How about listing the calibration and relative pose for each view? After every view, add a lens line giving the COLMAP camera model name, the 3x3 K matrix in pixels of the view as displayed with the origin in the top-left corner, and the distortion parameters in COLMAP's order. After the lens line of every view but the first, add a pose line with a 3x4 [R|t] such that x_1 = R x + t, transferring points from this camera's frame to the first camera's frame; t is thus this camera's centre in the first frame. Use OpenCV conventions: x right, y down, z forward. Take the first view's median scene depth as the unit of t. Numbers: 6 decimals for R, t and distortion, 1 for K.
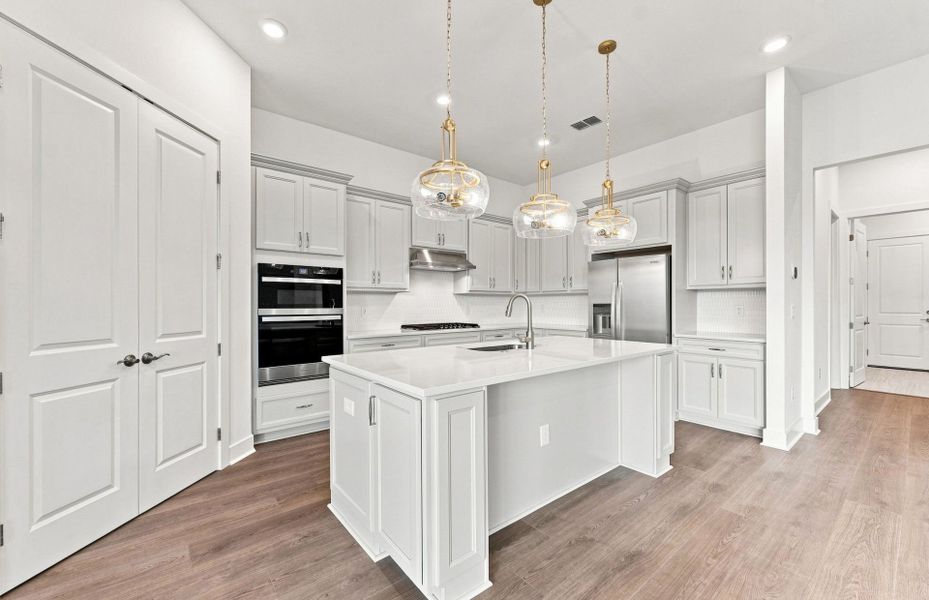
lens RADIAL K [[407.0, 0, 470.2], [0, 407.0, 300.0], [0, 0, 1]] dist [0.054323, -0.025083]
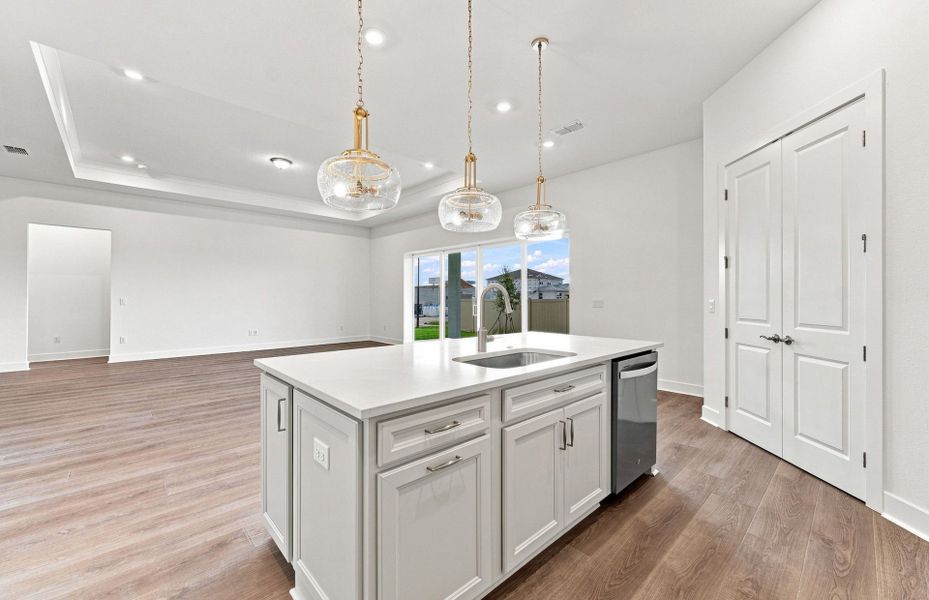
lens RADIAL K [[380.2, 0, 464.5], [0, 380.2, 300.0], [0, 0, 1]] dist [-0.000740, -0.019343]
pose [[-0.998837, 0.003957, -0.048058, 0.238208], [0.004249, 0.999973, -0.005957, 0.020078], [0.048033, -0.006154, -0.998827, 1.980679]]
